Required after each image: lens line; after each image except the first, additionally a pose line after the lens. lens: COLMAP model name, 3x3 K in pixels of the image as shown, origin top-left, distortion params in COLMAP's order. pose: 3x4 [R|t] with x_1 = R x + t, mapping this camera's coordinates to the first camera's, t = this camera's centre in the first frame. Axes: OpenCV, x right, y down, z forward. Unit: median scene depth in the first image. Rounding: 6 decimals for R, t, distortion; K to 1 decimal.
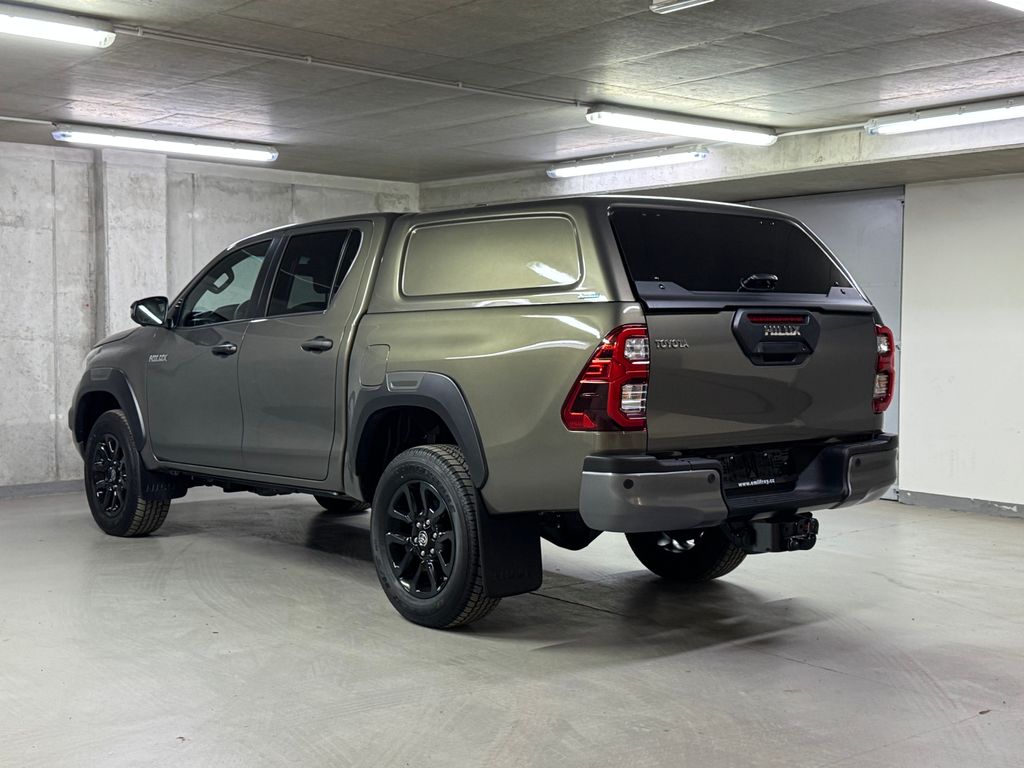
lens RADIAL K [[1291.6, 0, 512.0], [0, 1291.6, 384.0], [0, 0, 1]] dist [0.186369, -0.416638]
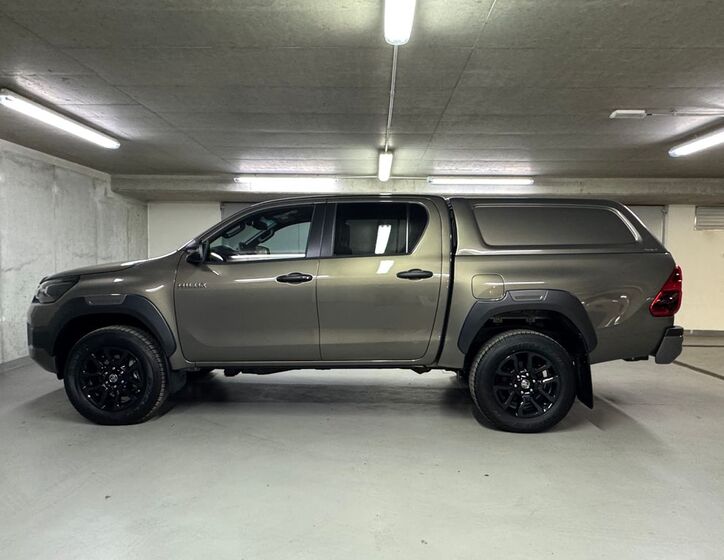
lens RADIAL K [[473.2, 0, 362.0], [0, 473.2, 280.0], [0, 0, 1]] dist [-0.002555, 0.000920]
pose [[0.668417, -0.029985, 0.743182, -0.423005], [0.026015, 0.999518, 0.016930, -0.023472], [-0.743331, 0.008017, 0.668875, 0.450898]]
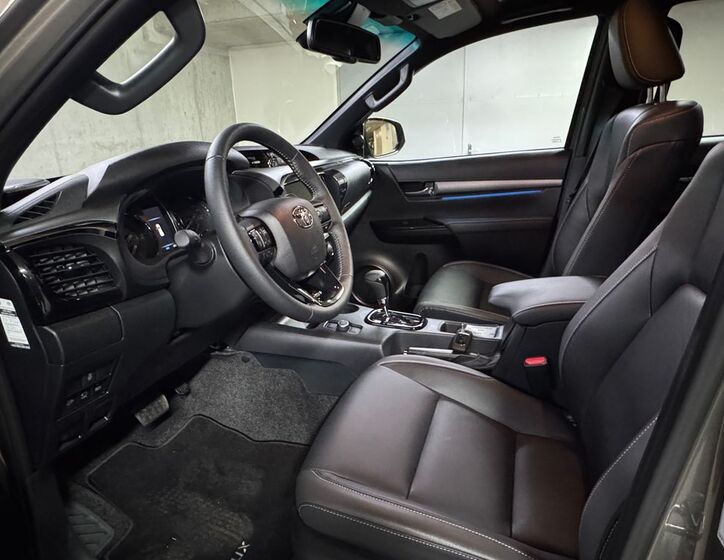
lens RADIAL K [[473.2, 0, 362.0], [0, 473.2, 280.0], [0, 0, 1]] dist [-0.002555, 0.000920]
pose [[0.862821, -0.198919, 0.464728, -0.192556], [0.068887, 0.957016, 0.281737, -0.049878], [-0.500794, -0.211075, 0.839436, 0.740343]]
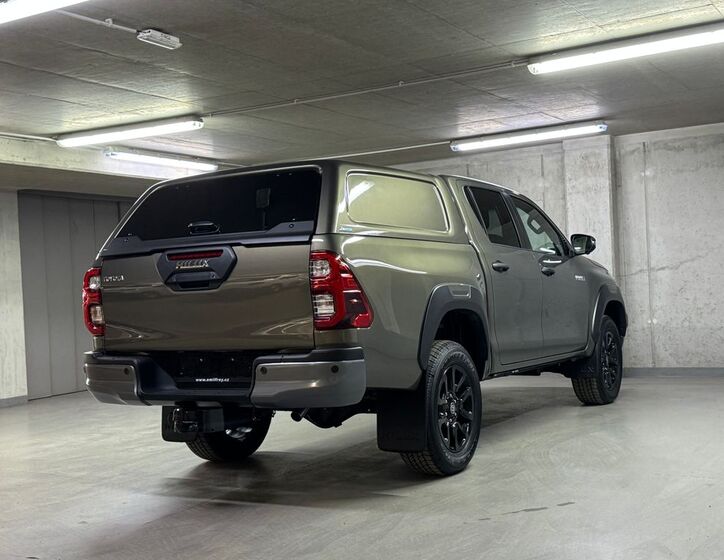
lens RADIAL K [[936.3, 0, 362.0], [0, 936.3, 280.0], [0, 0, 1]] dist [0.216780, -0.556406]
pose [[0.330658, -0.027103, -0.943361, 0.663968], [0.009444, 0.999633, -0.025410, 0.000402], [0.943703, -0.000507, 0.330792, 0.482811]]
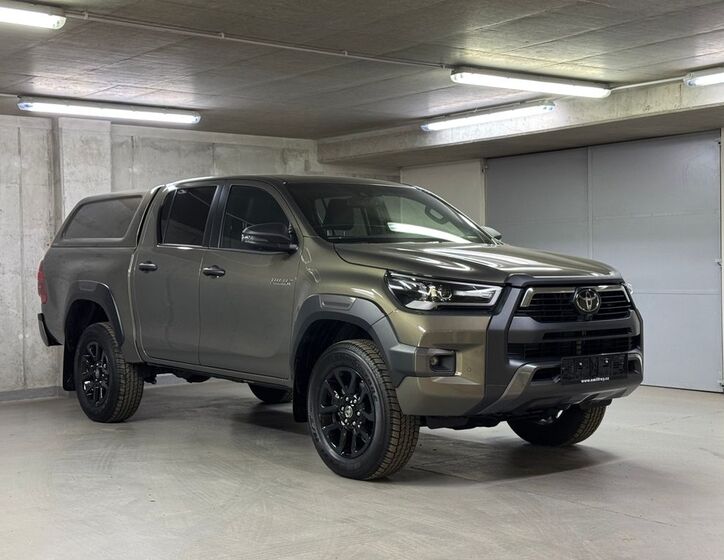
lens RADIAL K [[1083.6, 0, 362.0], [0, 1083.6, 280.0], [0, 0, 1]] dist [0.161787, -0.270001]
pose [[0.999124, -0.021471, -0.035928, 0.005751], [0.020338, 0.999294, -0.031599, 0.012296], [0.036581, 0.030841, 0.998855, -0.011833]]
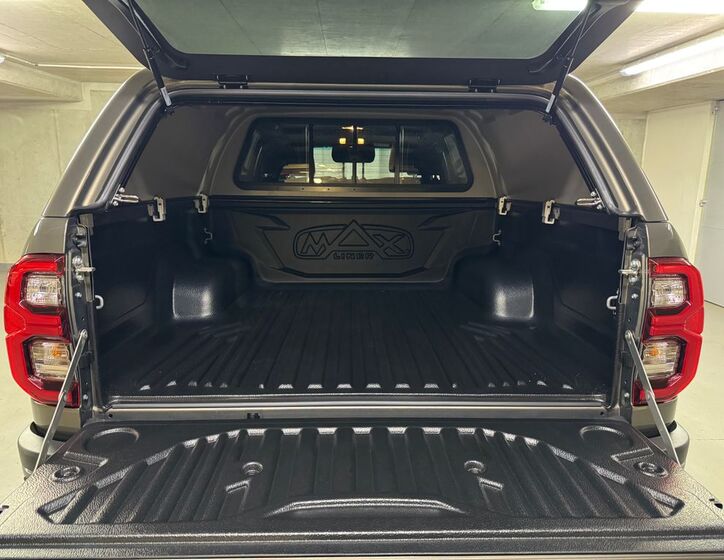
lens RADIAL K [[531.7, 0, 362.0], [0, 531.7, 280.0], [0, 0, 1]] dist [0.005104, 0.001450]
pose [[0.782271, 0.132190, -0.608751, 0.201323], [-0.036642, 0.985298, 0.166870, -0.043876], [0.621860, -0.108232, 0.775614, 0.464840]]
